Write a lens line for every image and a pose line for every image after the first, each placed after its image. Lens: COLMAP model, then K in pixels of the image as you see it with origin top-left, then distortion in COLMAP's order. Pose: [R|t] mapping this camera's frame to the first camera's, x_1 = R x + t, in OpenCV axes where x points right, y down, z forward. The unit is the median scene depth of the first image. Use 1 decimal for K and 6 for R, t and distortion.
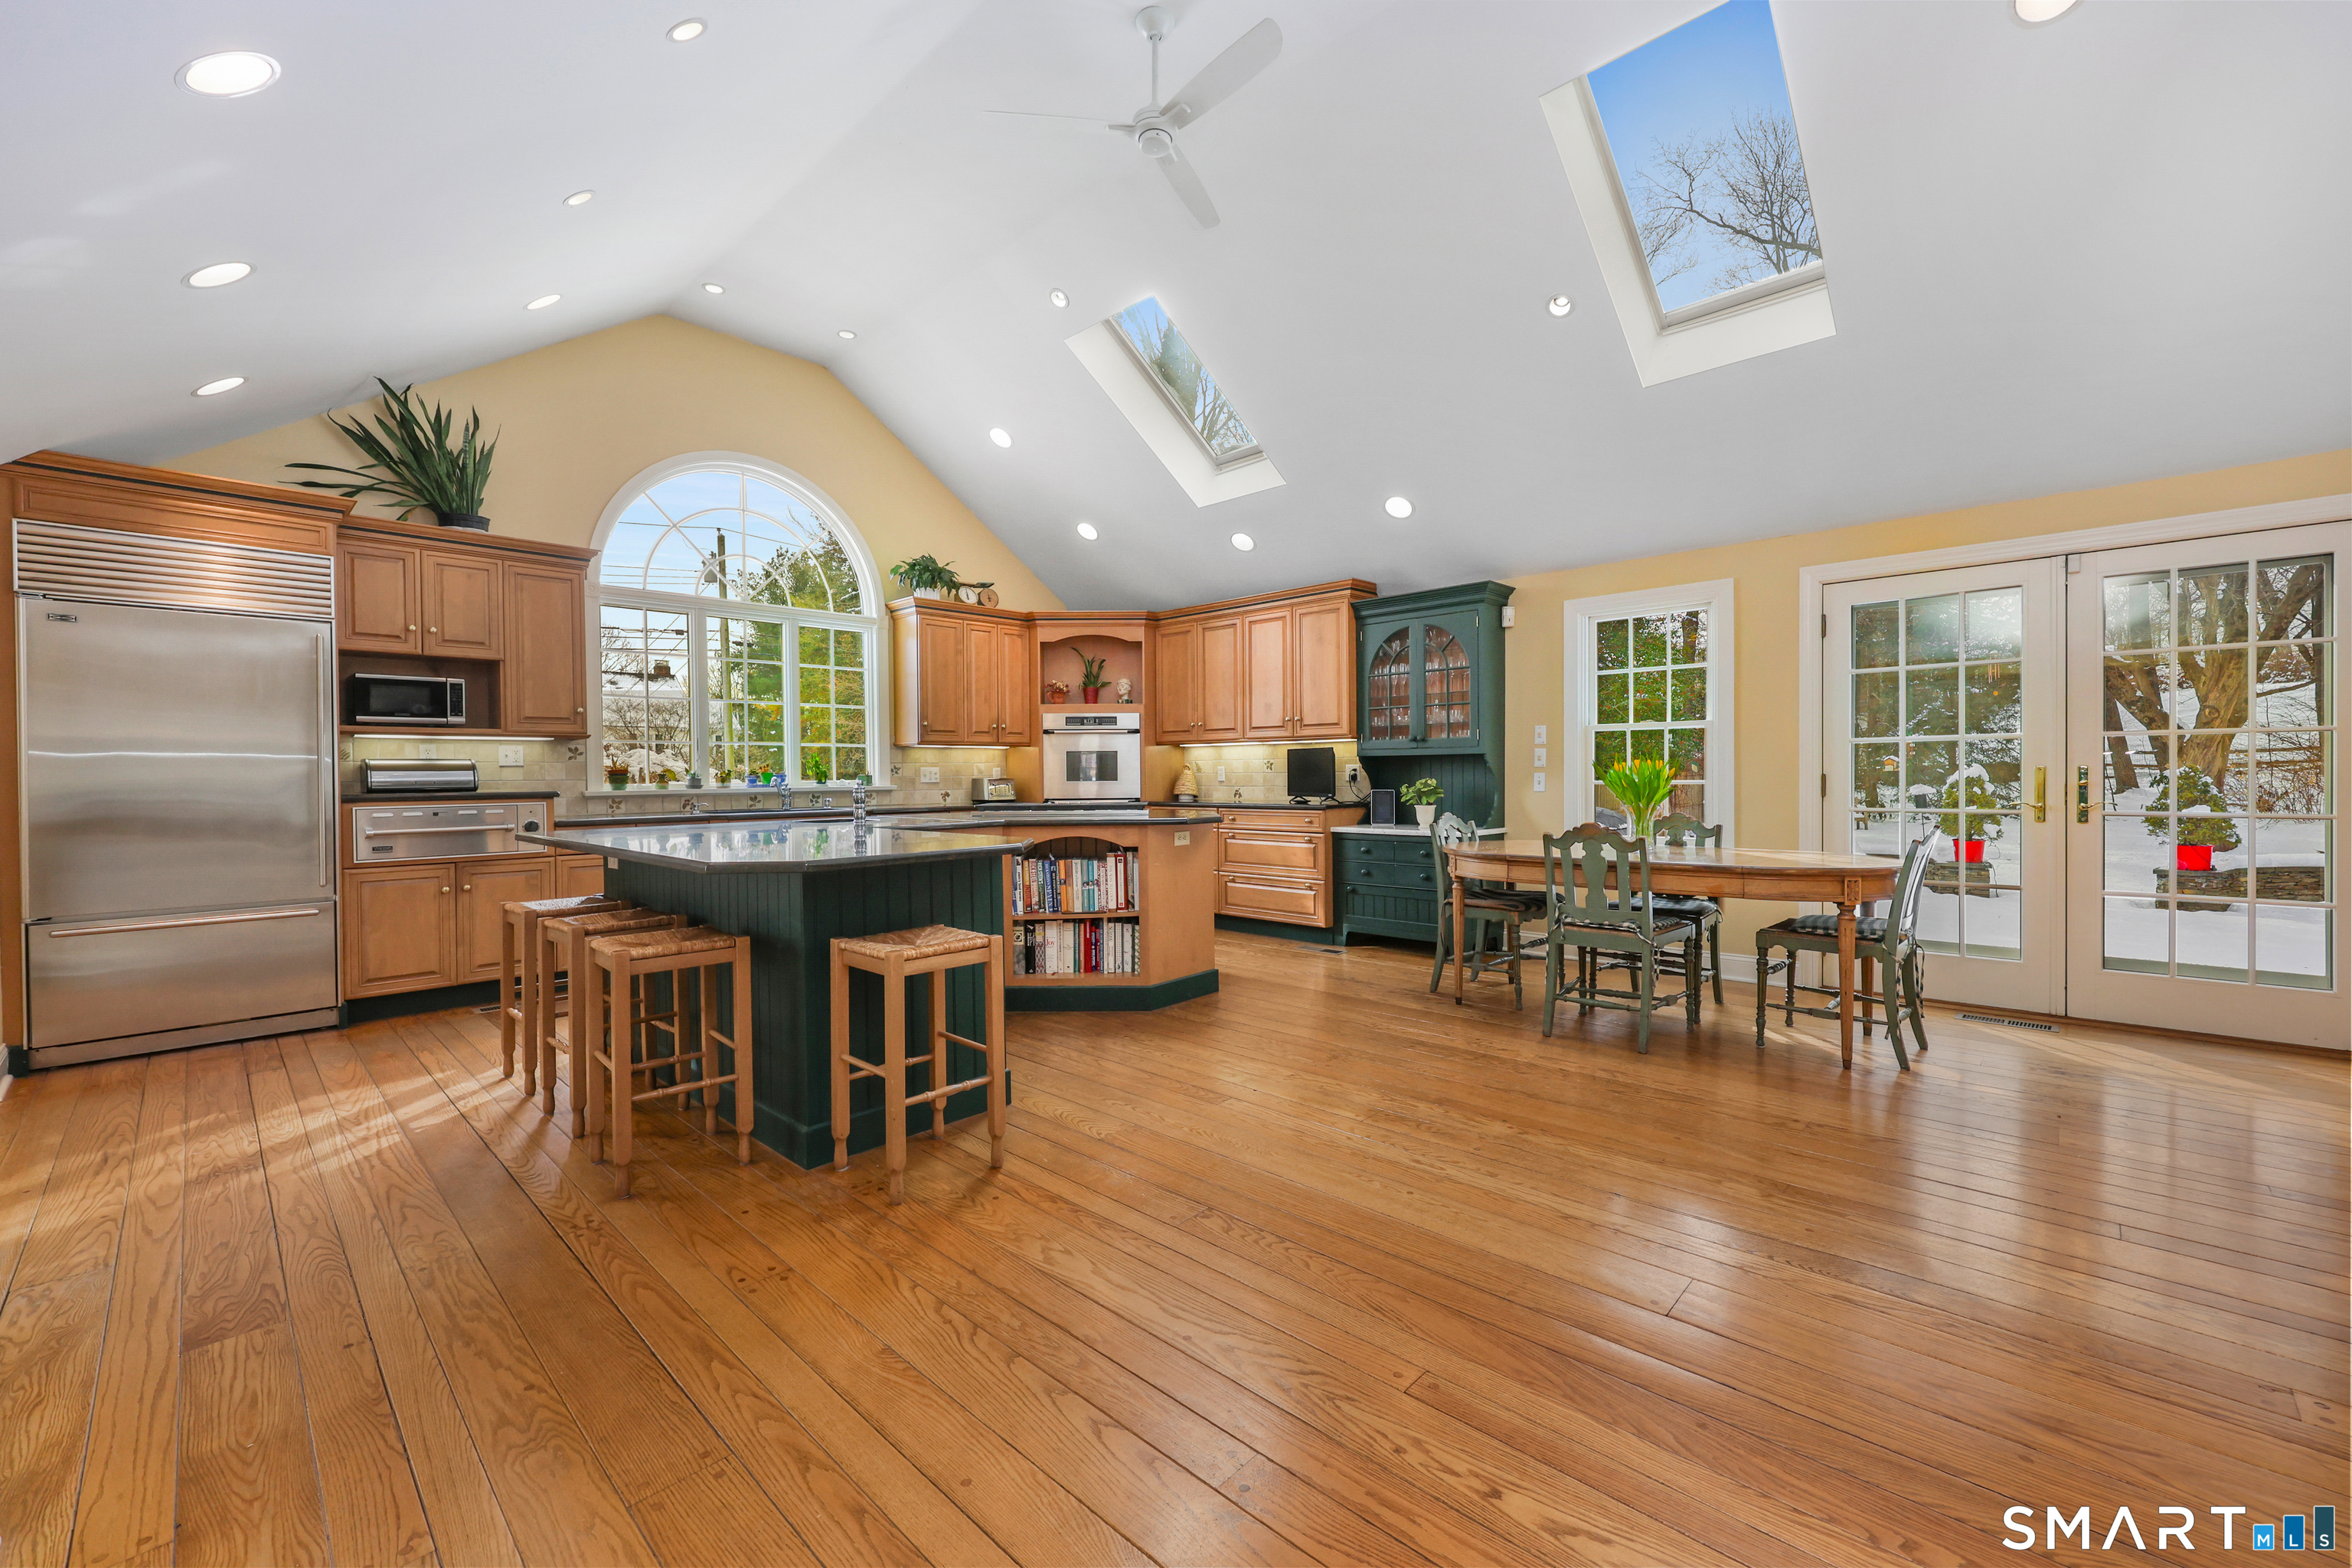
lens RADIAL K [[941.9, 0, 1176.0], [0, 941.9, 784.0], [0, 0, 1]] dist [0.000975, -0.000005]
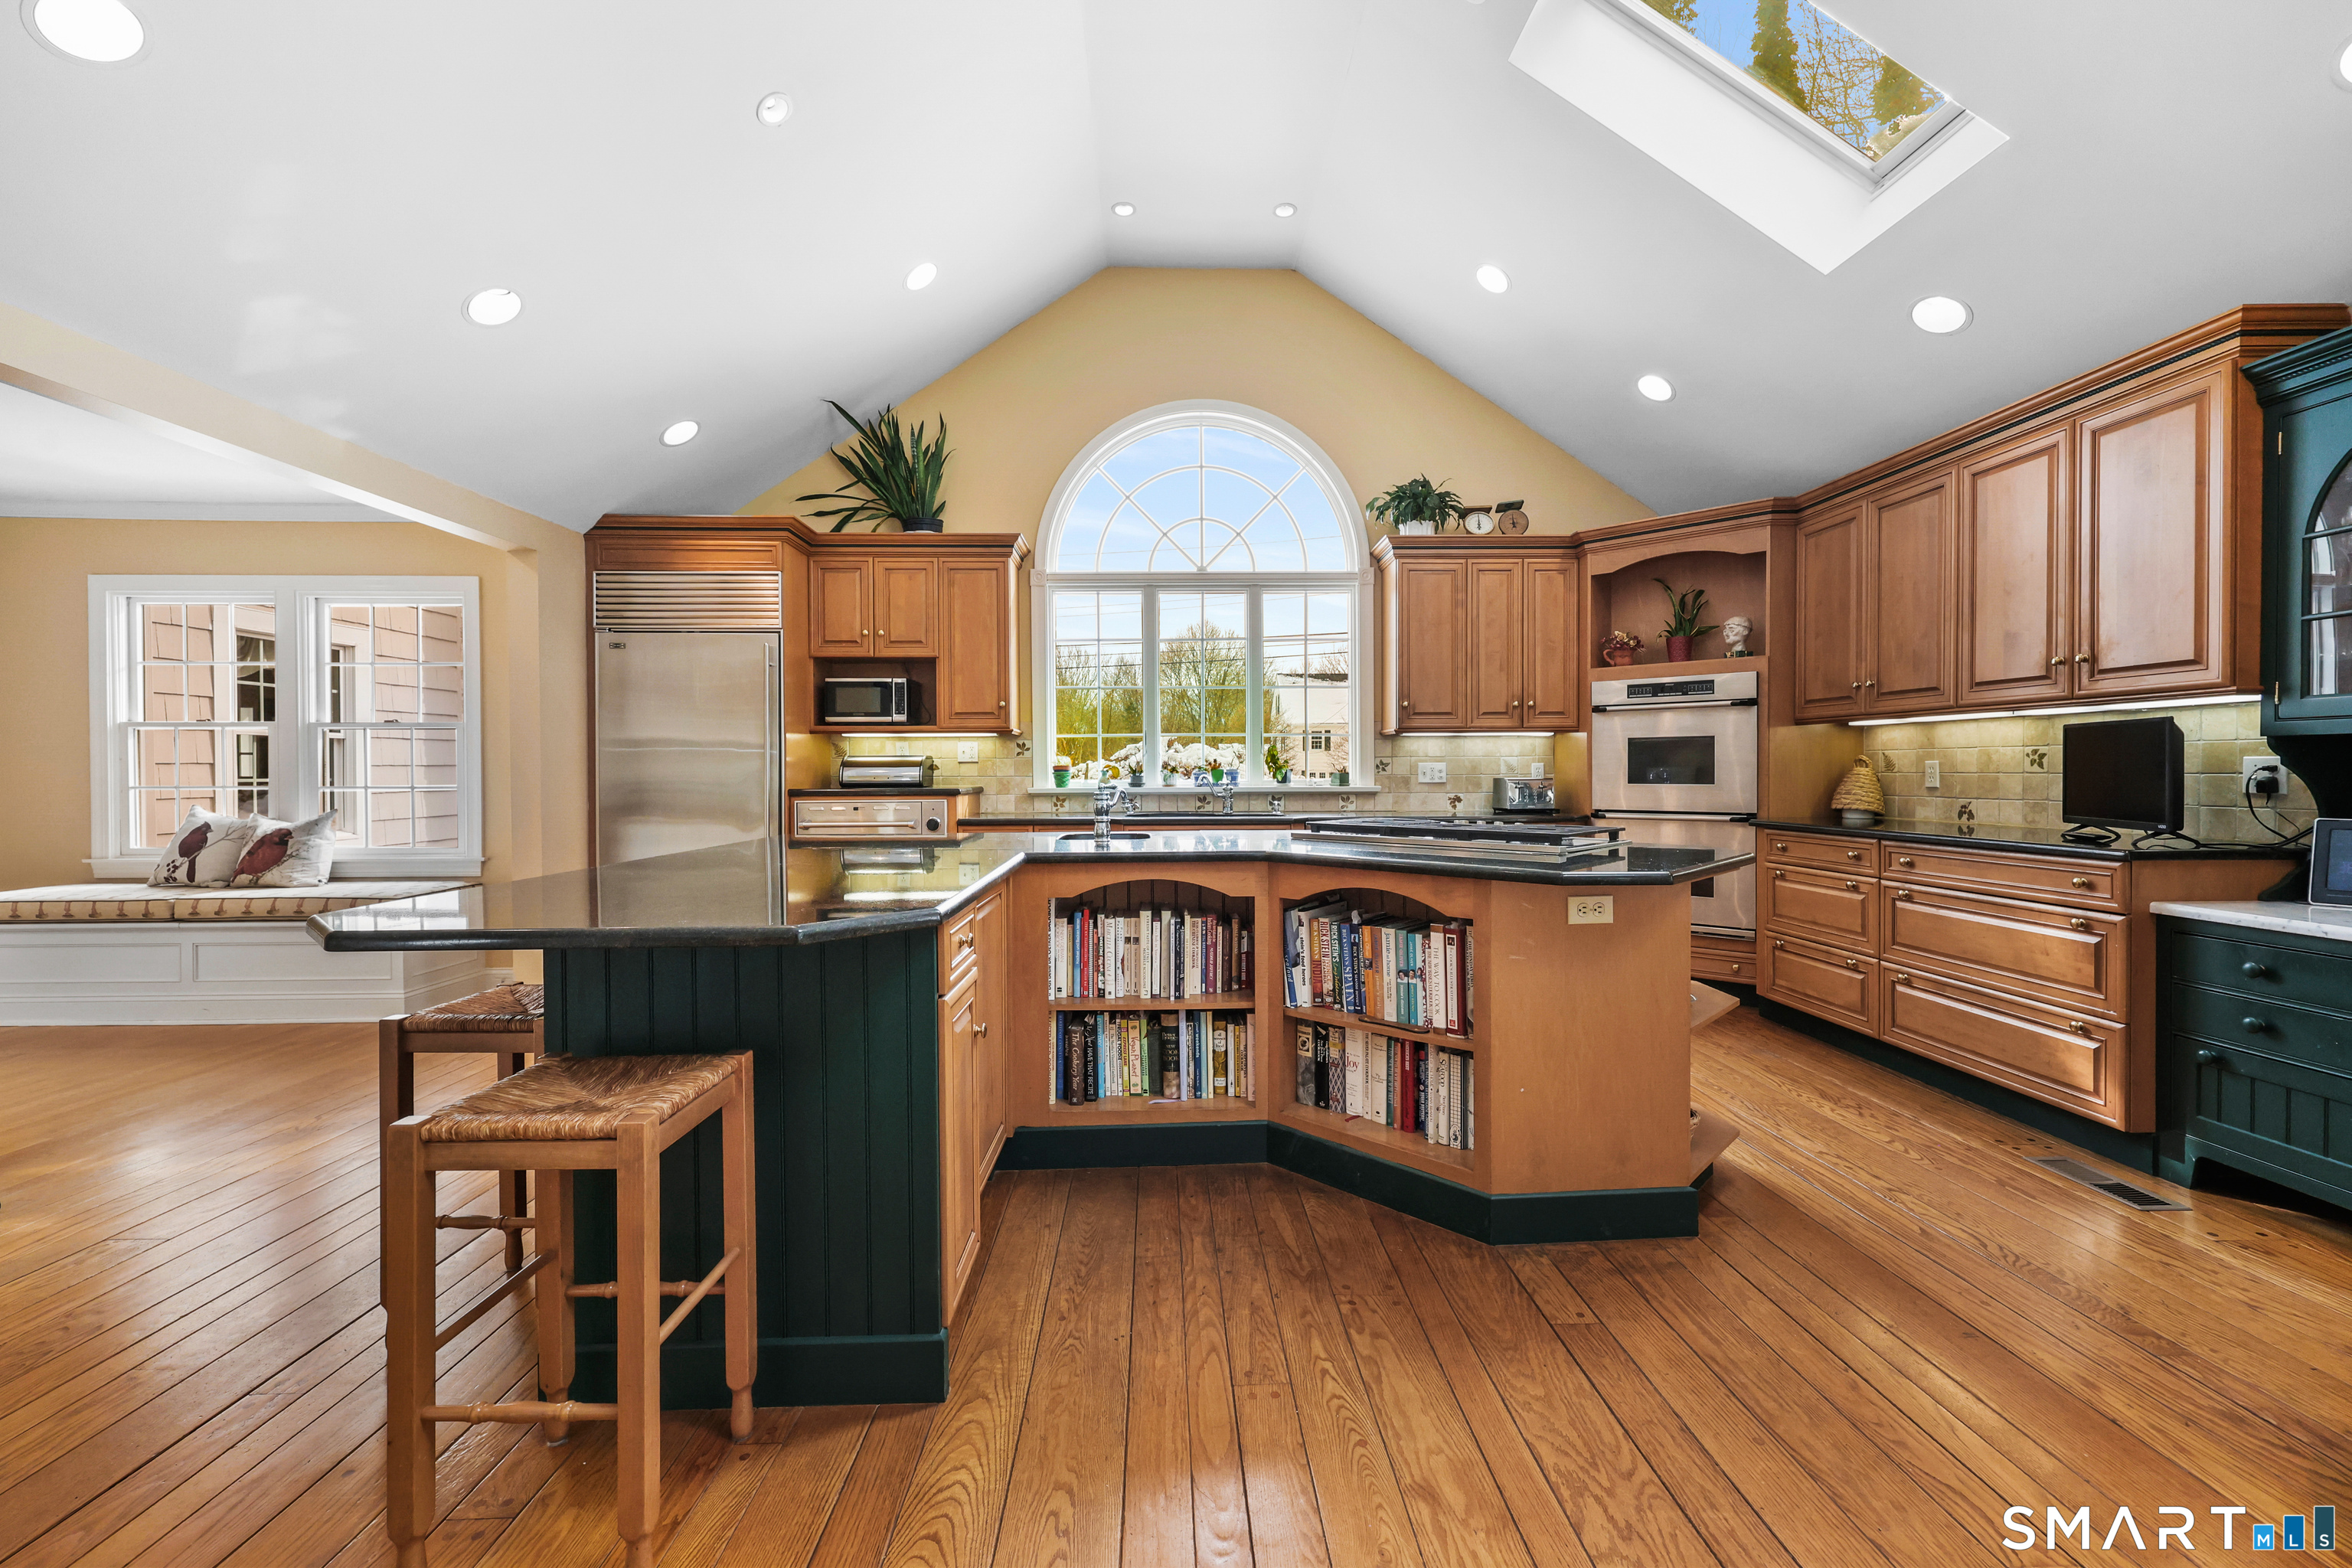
lens RADIAL K [[953.8, 0, 1176.0], [0, 953.8, 784.0], [0, 0, 1]] dist [-0.000287, -0.000233]
pose [[0.711851, 0.015245, -0.702165, 0.149400], [-0.010559, 0.999884, 0.011005, -0.007952], [0.702251, -0.000420, 0.711930, 0.369176]]
